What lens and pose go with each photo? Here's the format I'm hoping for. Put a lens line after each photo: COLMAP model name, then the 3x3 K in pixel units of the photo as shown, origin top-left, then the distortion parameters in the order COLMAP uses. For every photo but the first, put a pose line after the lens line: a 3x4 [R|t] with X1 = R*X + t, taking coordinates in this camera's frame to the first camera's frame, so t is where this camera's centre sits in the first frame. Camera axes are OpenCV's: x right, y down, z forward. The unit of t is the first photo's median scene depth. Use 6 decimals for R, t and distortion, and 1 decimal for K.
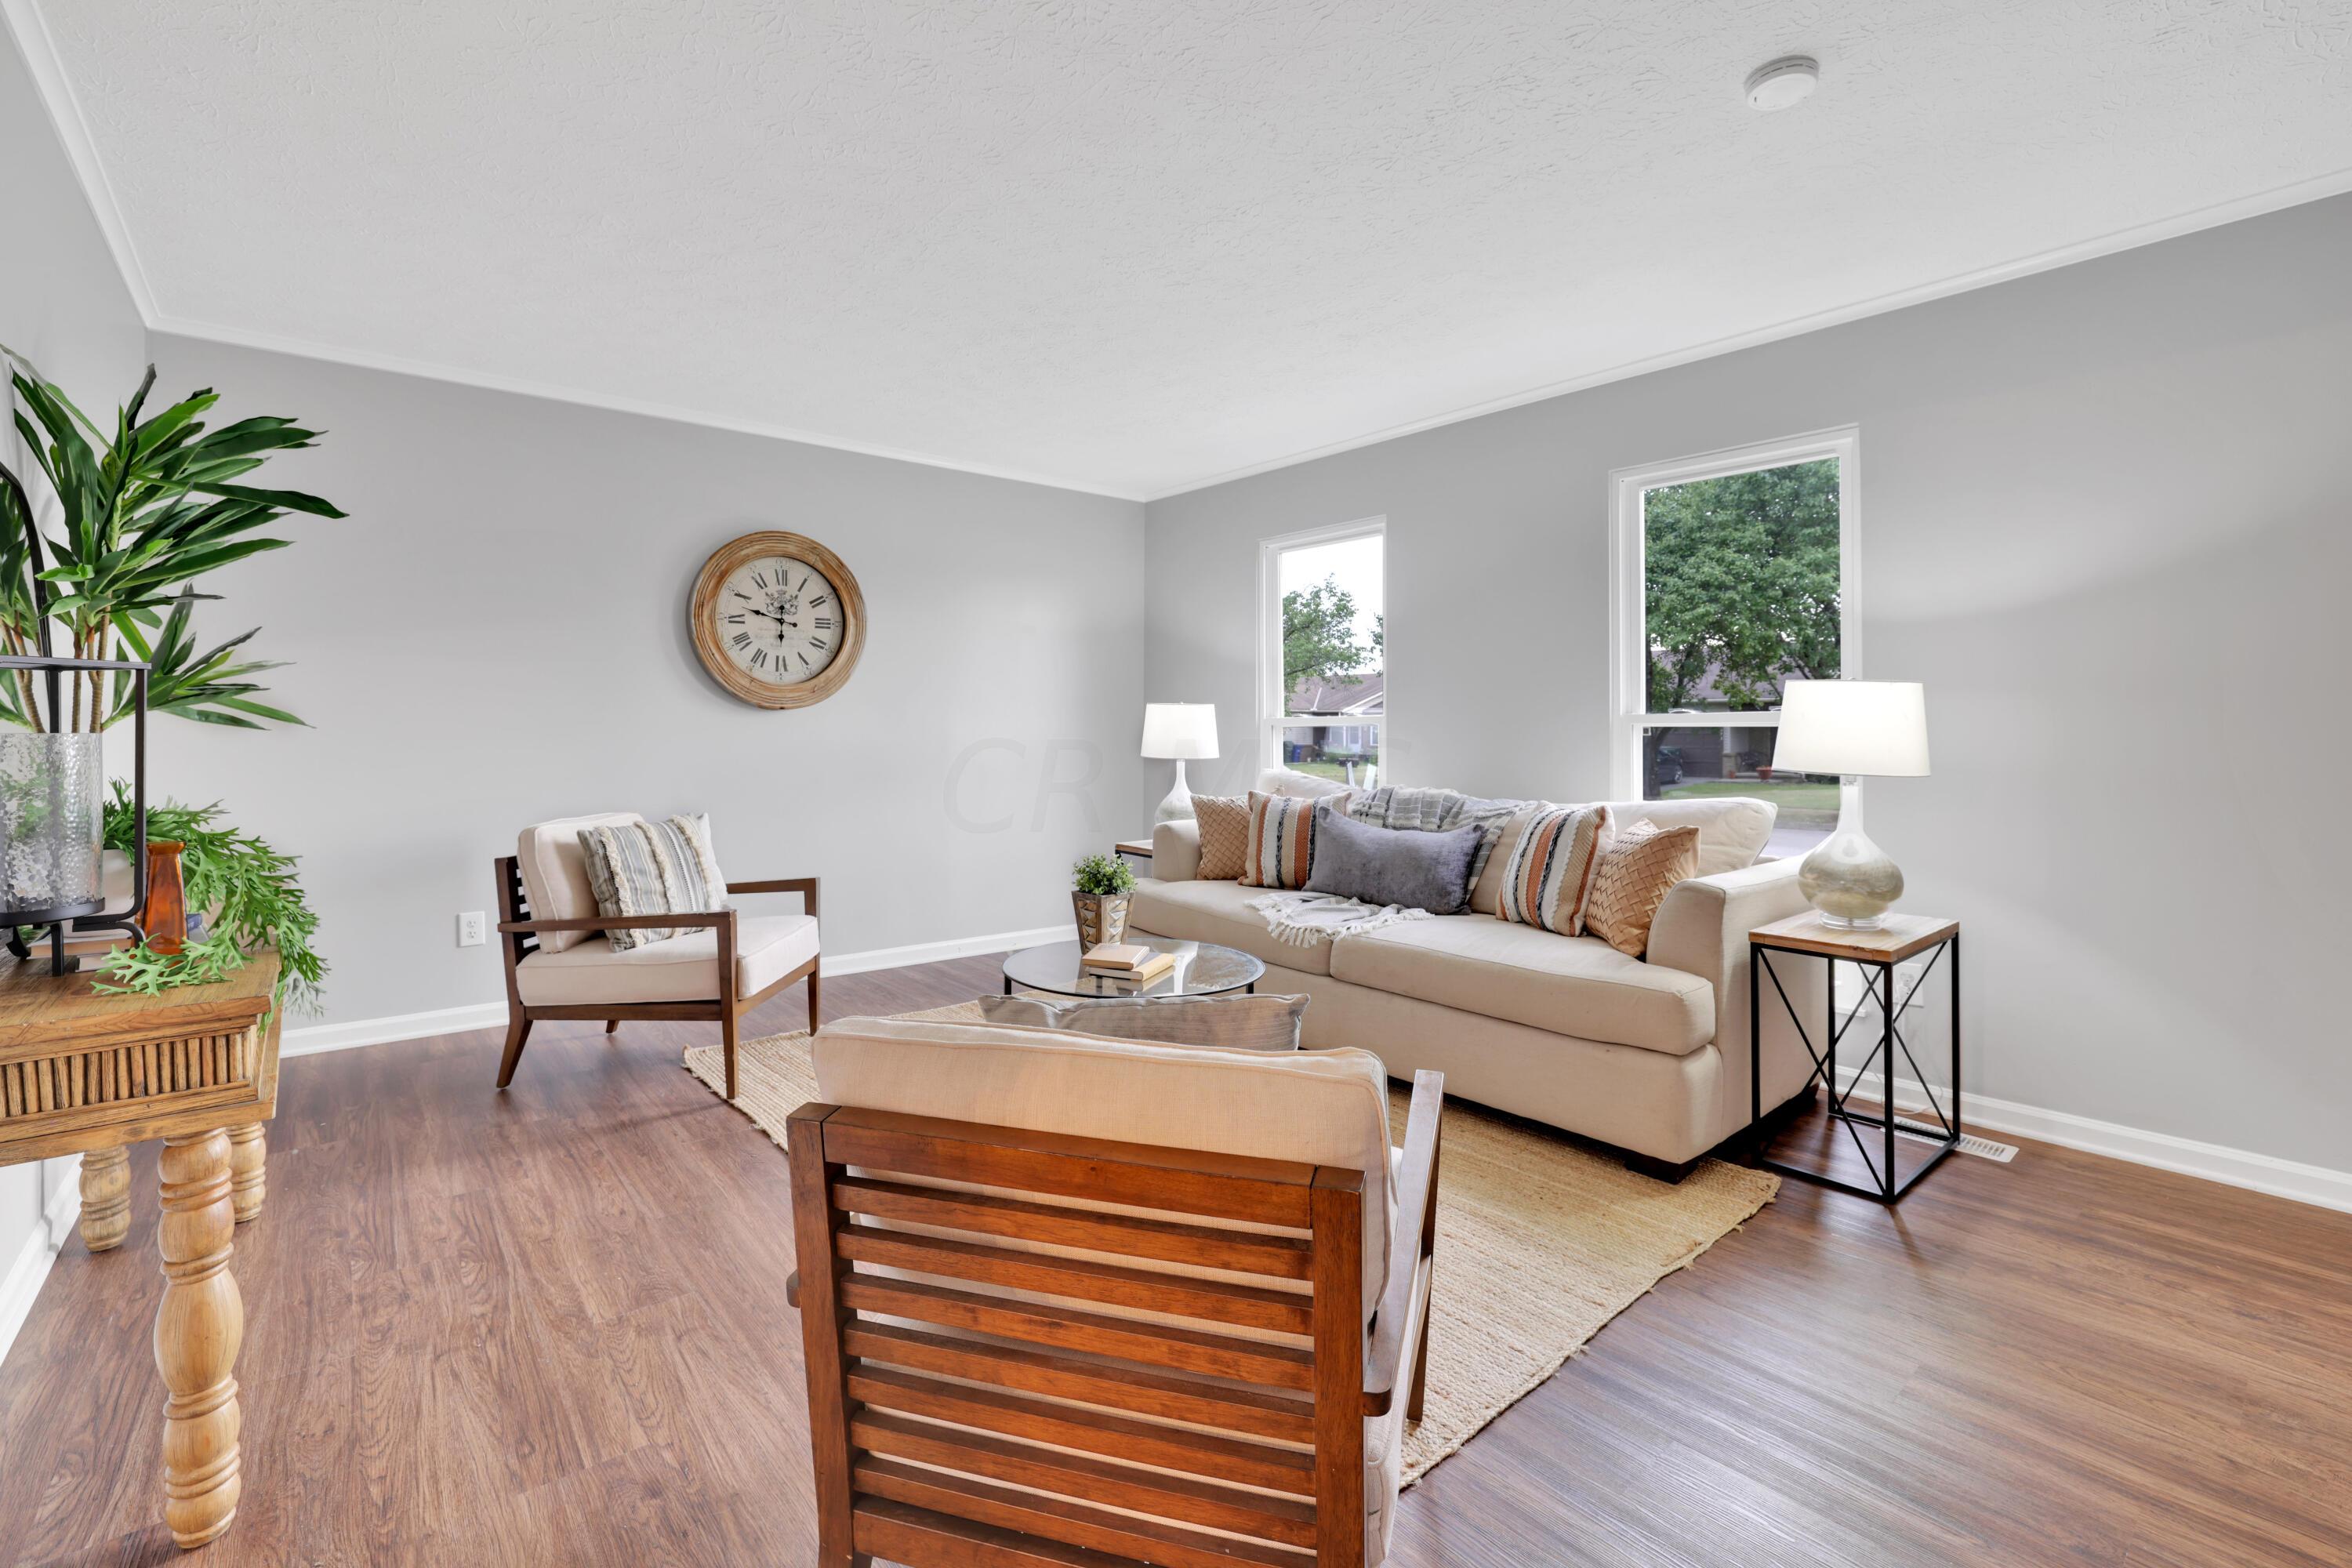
lens RADIAL K [[1033.8, 0, 1176.4], [0, 1033.8, 788.2], [0, 0, 1]] dist [-0.036968, 0.011565]
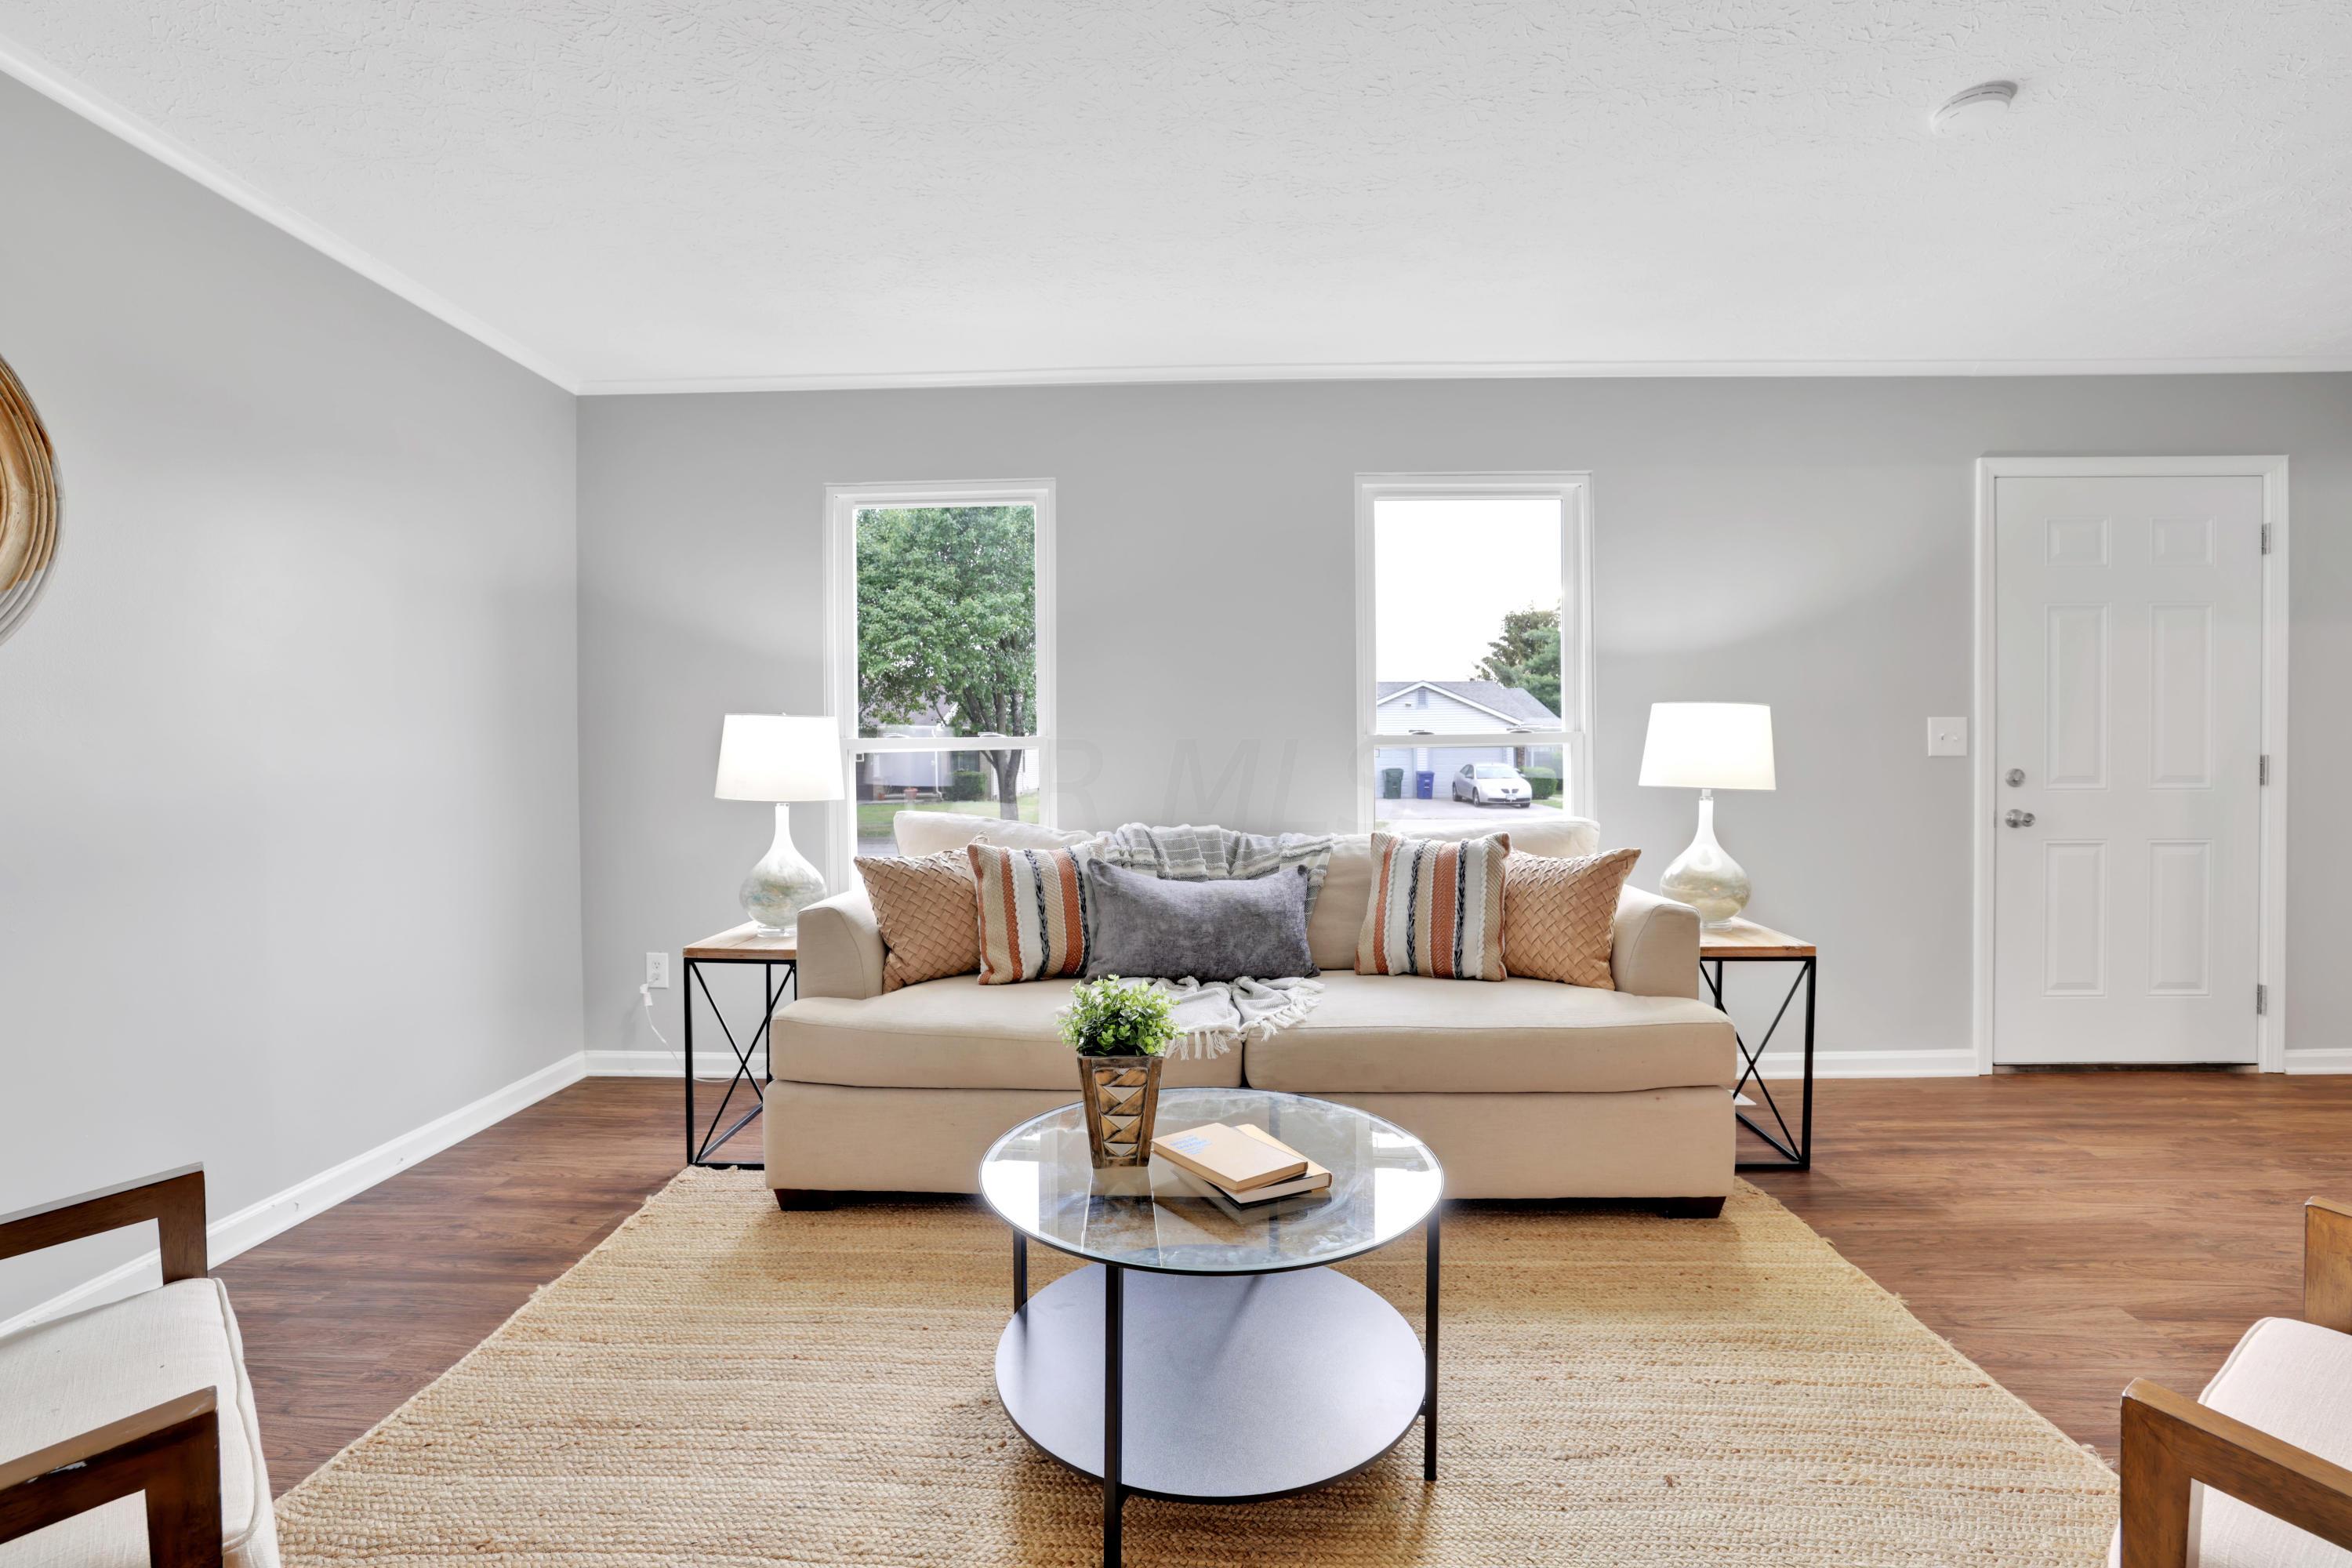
lens RADIAL K [[1012.8, 0, 1179.1], [0, 1012.8, 769.6], [0, 0, 1]] dist [-0.026553, 0.000169]
pose [[0.654999, -0.014949, 0.755482, -0.364557], [0.047484, 0.998643, -0.021407, -0.027673], [-0.754136, 0.049895, 0.654820, 0.485182]]
